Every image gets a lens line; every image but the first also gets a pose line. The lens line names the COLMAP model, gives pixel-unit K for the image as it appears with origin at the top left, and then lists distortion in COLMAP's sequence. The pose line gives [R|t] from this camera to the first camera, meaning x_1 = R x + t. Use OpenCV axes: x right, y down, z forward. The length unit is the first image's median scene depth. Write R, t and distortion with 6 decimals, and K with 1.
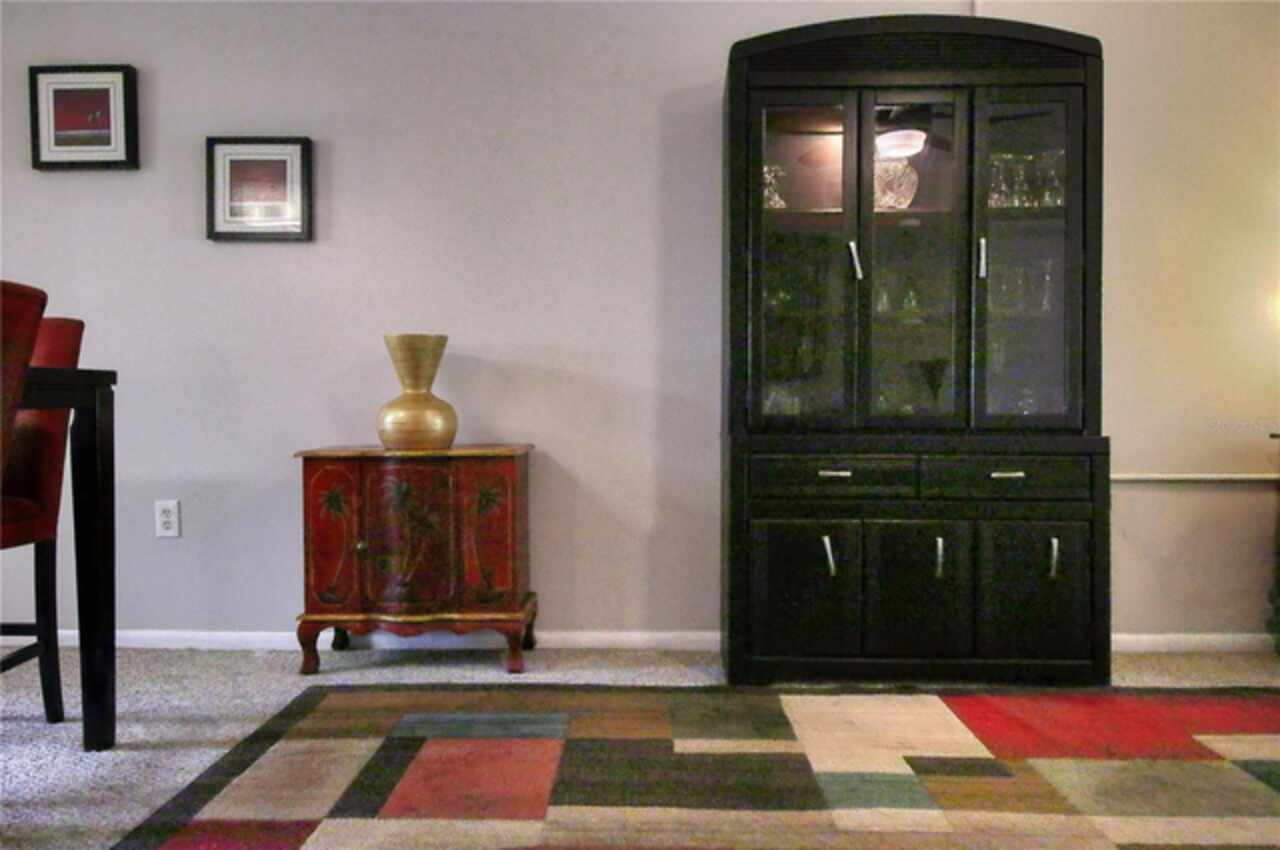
lens RADIAL K [[900.7, 0, 635.9], [0, 900.7, 403.5], [0, 0, 1]] dist [0.001357, -0.001118]
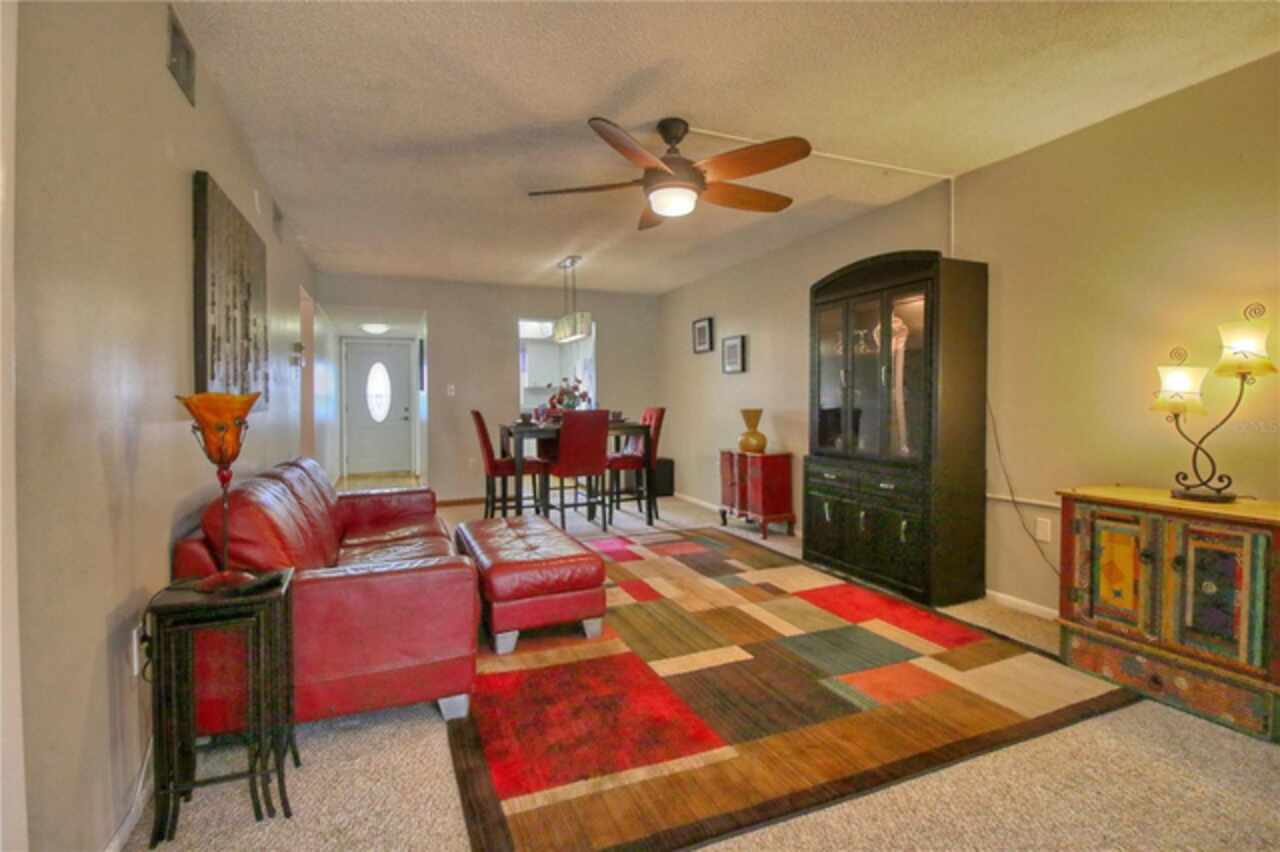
lens RADIAL K [[605.5, 0, 643.1], [0, 605.5, 407.4], [0, 0, 1]] dist [-0.004826, -0.006934]
pose [[0.409298, 0.005141, -0.912386, 1.407568], [0.001354, 0.999980, 0.006242, -0.102517], [0.912400, -0.003790, 0.409283, -0.036397]]
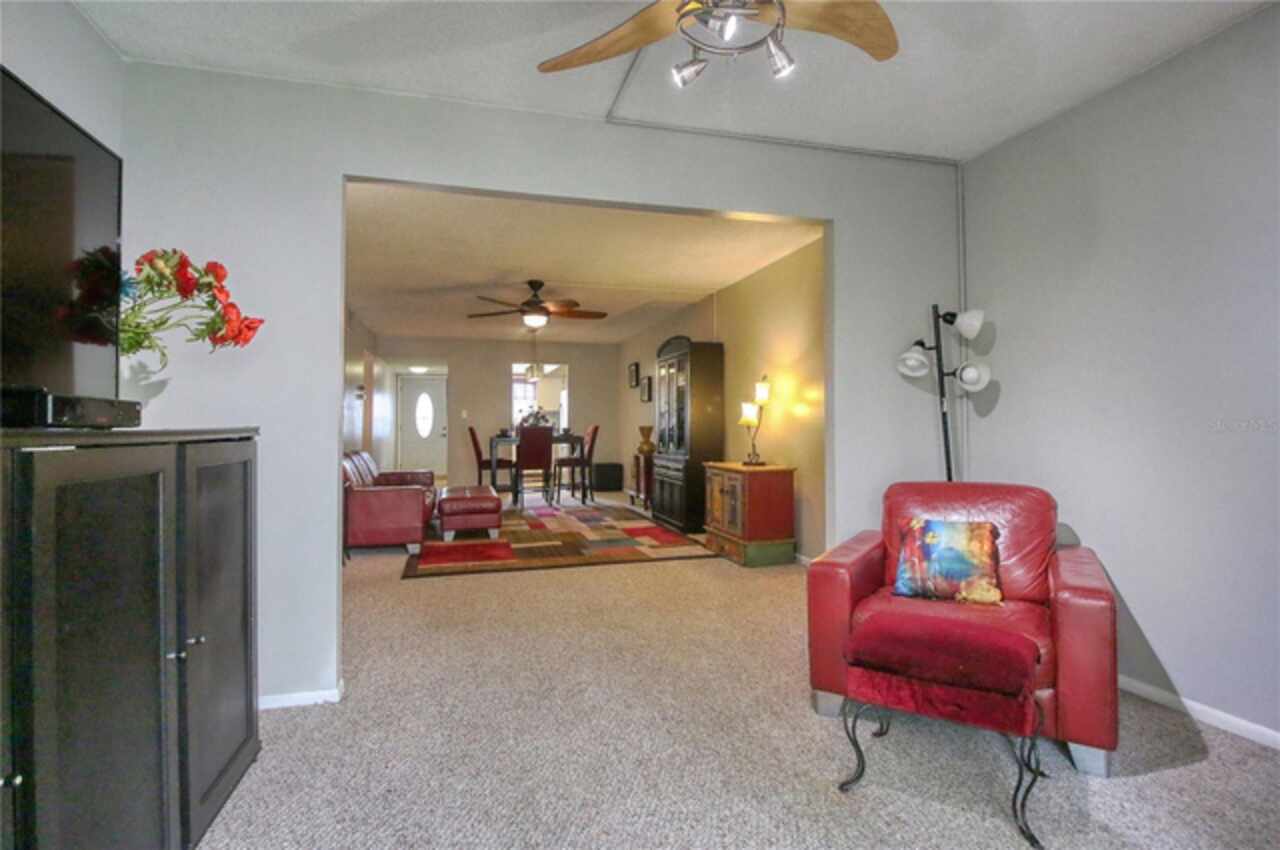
lens RADIAL K [[623.3, 0, 642.6], [0, 623.3, 402.0], [0, 0, 1]] dist [-0.000131, -0.011270]
pose [[0.303110, -0.037454, -0.952219, 2.690503], [0.000168, 0.999229, -0.039250, -0.082838], [0.952956, 0.011737, 0.302883, 0.151359]]
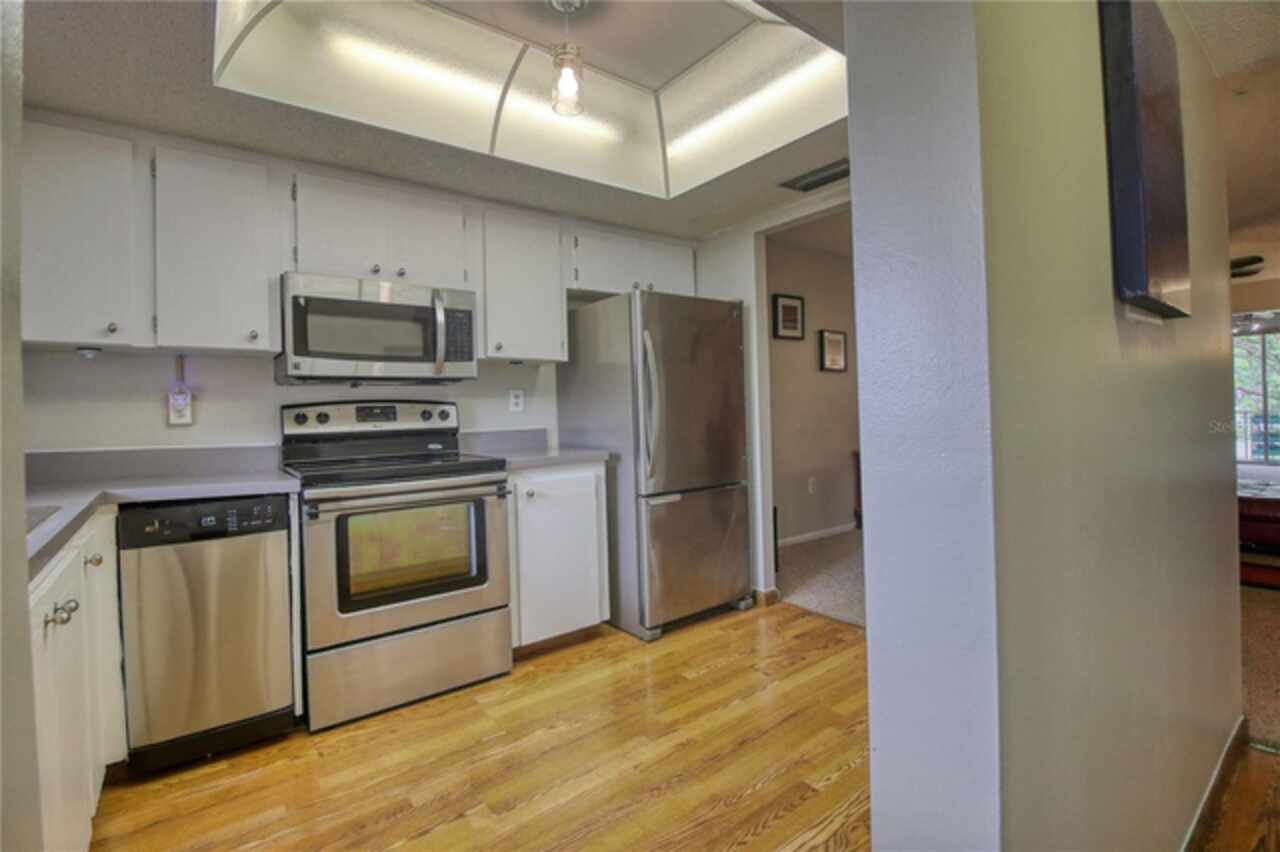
lens RADIAL K [[589.3, 0, 641.7], [0, 589.3, 408.5], [0, 0, 1]] dist [-0.004455, -0.009136]
pose [[0.772751, -0.022825, 0.634299, -2.226497], [0.034340, 0.999393, -0.005873, -0.102064], [-0.633780, 0.026320, 0.773066, 0.080878]]
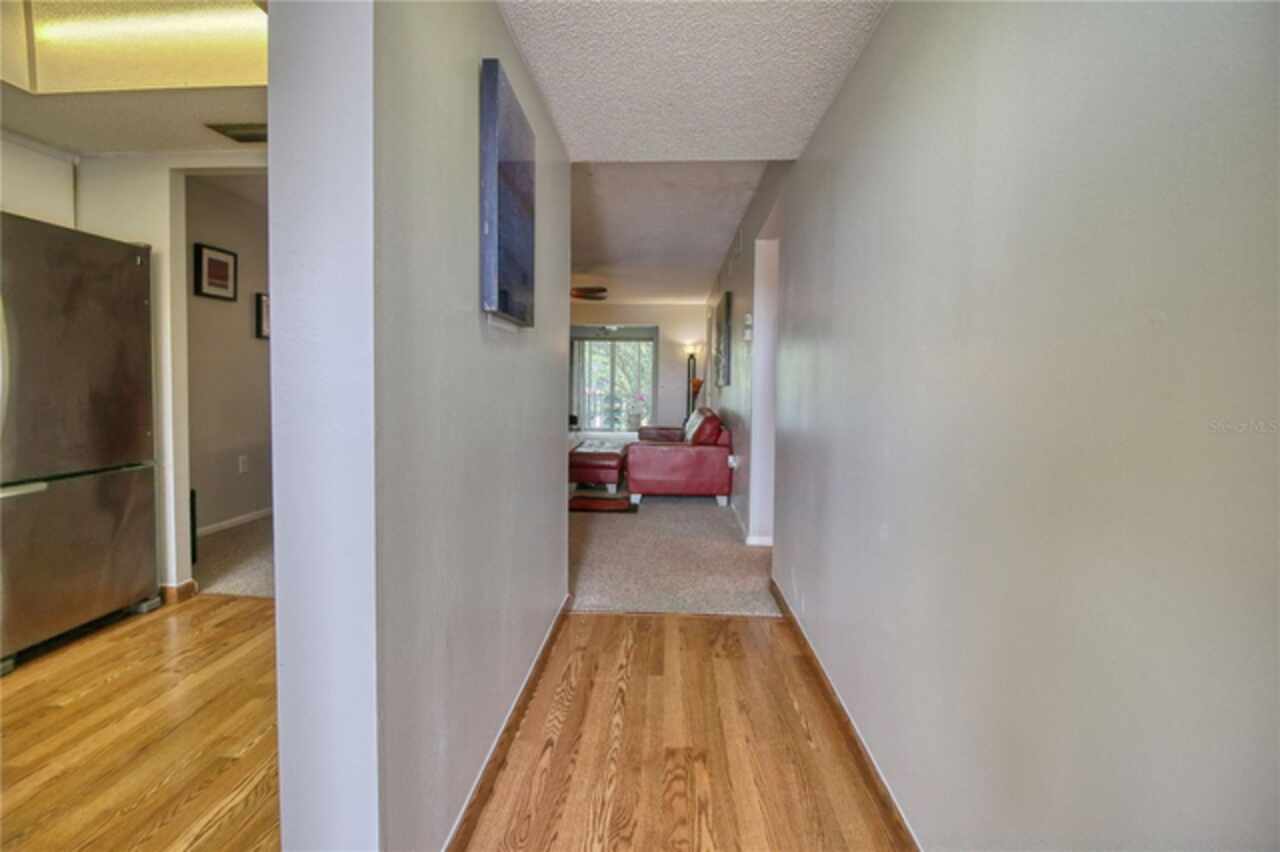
lens RADIAL K [[605.5, 0, 643.1], [0, 605.5, 407.4], [0, 0, 1]] dist [-0.004826, -0.006934]
pose [[0.025907, -0.044354, 0.998680, -2.321310], [-0.009858, 0.998955, 0.044622, -0.101750], [-0.999616, -0.011001, 0.025443, -0.000466]]
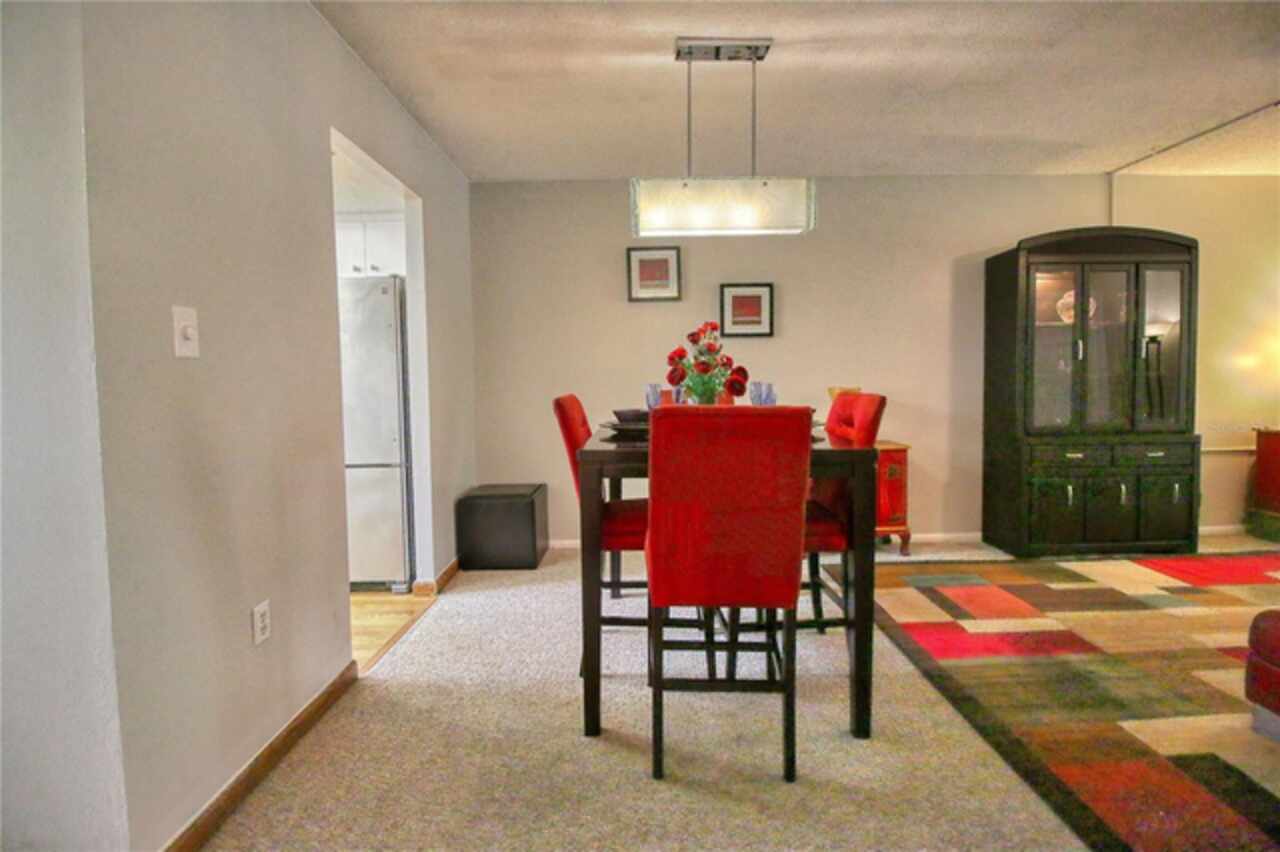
lens RADIAL K [[589.3, 0, 641.7], [0, 589.3, 408.5], [0, 0, 1]] dist [-0.004455, -0.009136]
pose [[0.999446, -0.019365, 0.027080, -0.800835], [0.018023, 0.998638, 0.048965, -0.113069], [-0.027991, -0.048449, 0.998433, -0.301820]]
